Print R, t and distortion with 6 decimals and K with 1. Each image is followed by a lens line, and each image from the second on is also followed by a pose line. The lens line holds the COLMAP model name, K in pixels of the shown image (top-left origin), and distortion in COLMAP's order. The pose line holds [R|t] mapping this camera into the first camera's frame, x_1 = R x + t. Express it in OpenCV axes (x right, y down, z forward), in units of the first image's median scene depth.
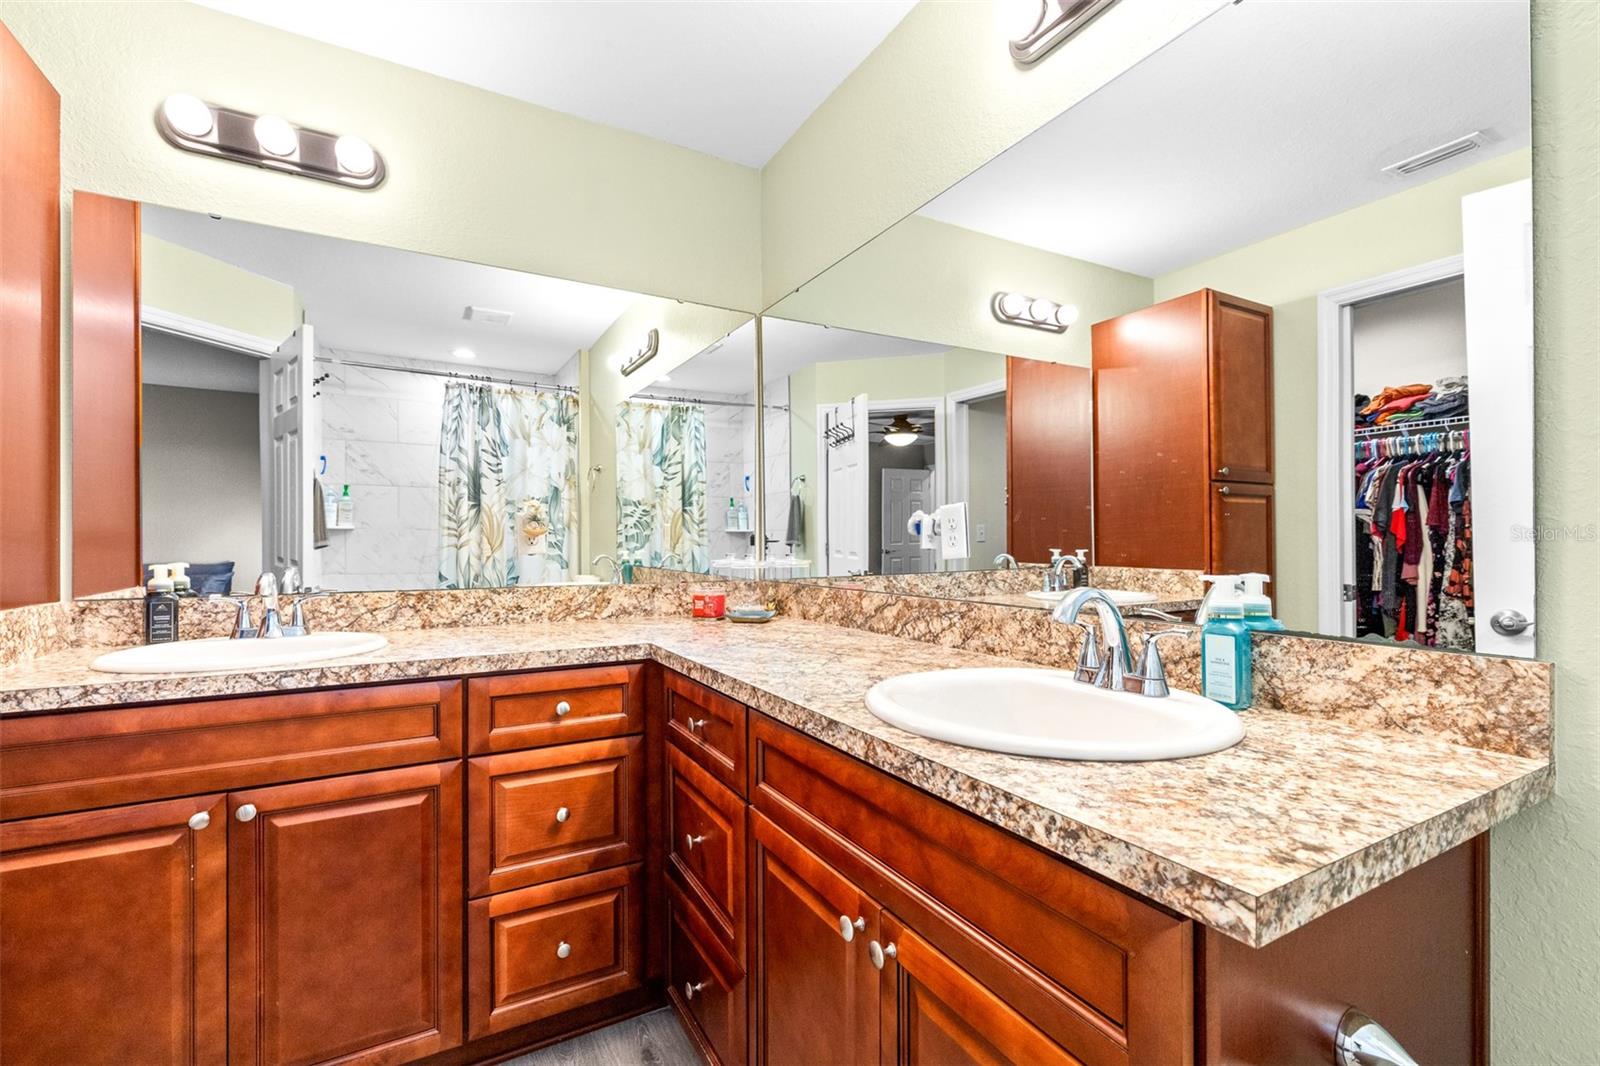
lens RADIAL K [[693.0, 0, 798.6], [0, 693.0, 536.9], [0, 0, 1]] dist [-0.001130, 0.000460]
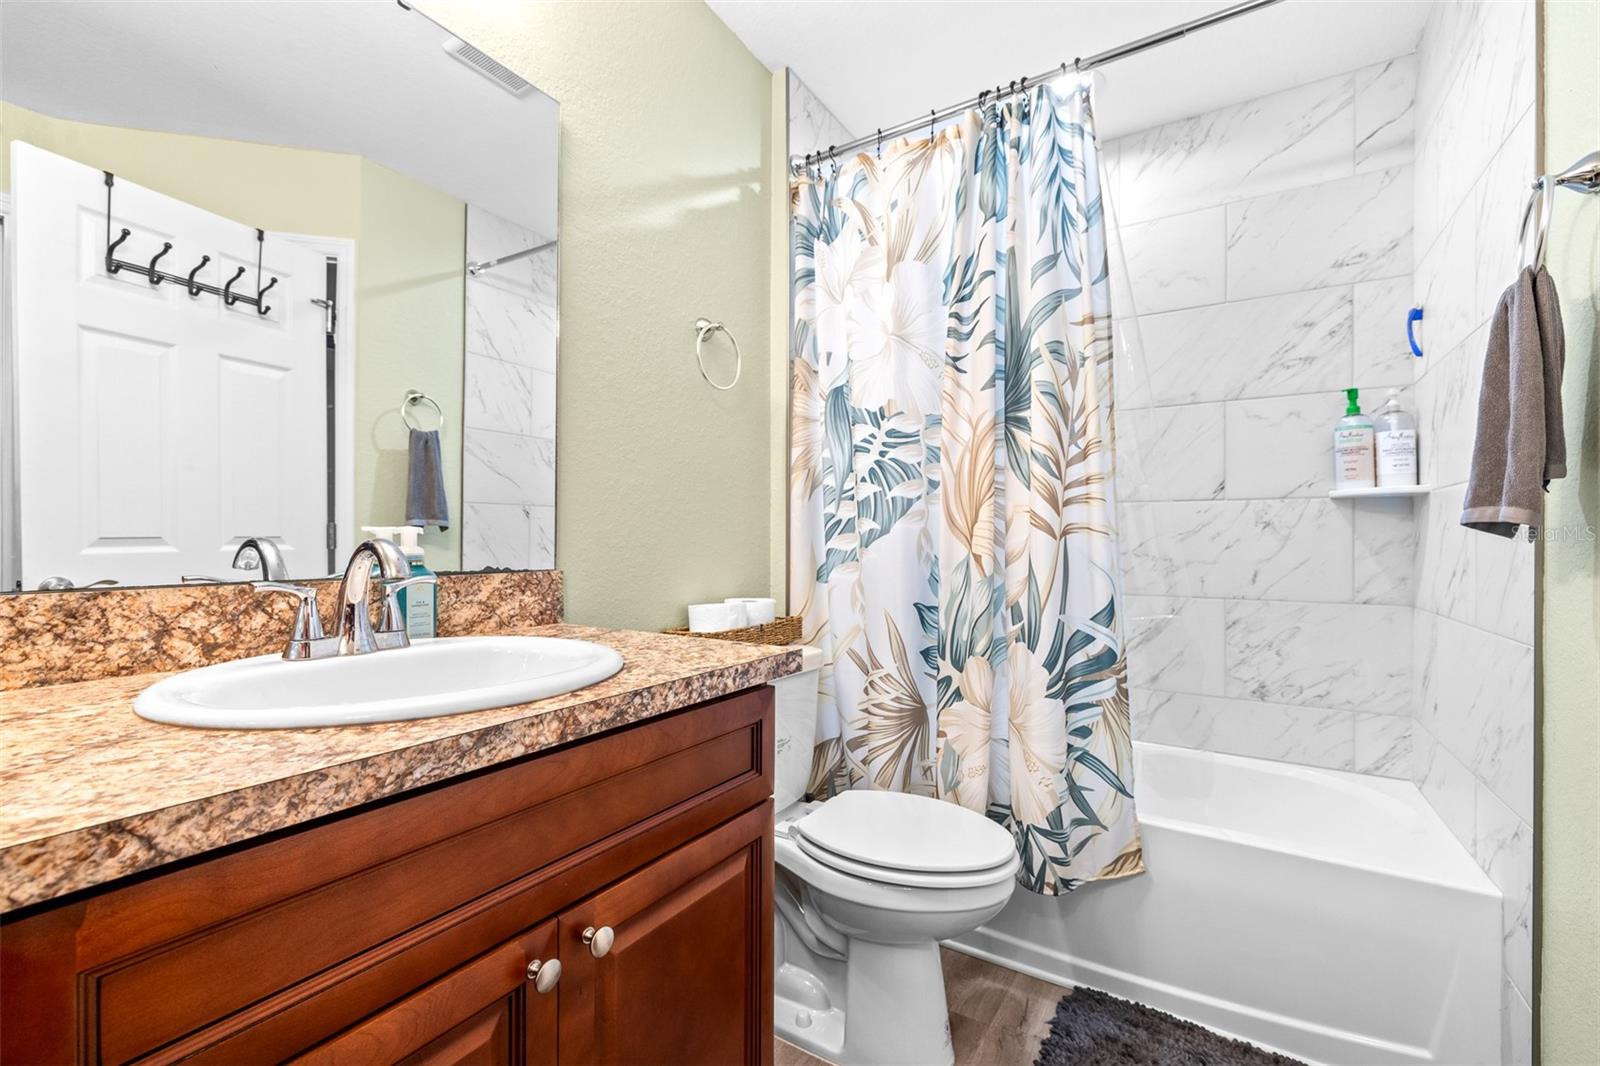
lens RADIAL K [[693.0, 0, 793.1], [0, 693.0, 538.0], [0, 0, 1]] dist [-0.001130, 0.000460]
pose [[-0.475620, 0.001529, 0.879649, -0.792964], [-0.011581, 0.999901, -0.008000, 0.093438], [-0.879575, -0.013992, -0.475555, 1.228444]]
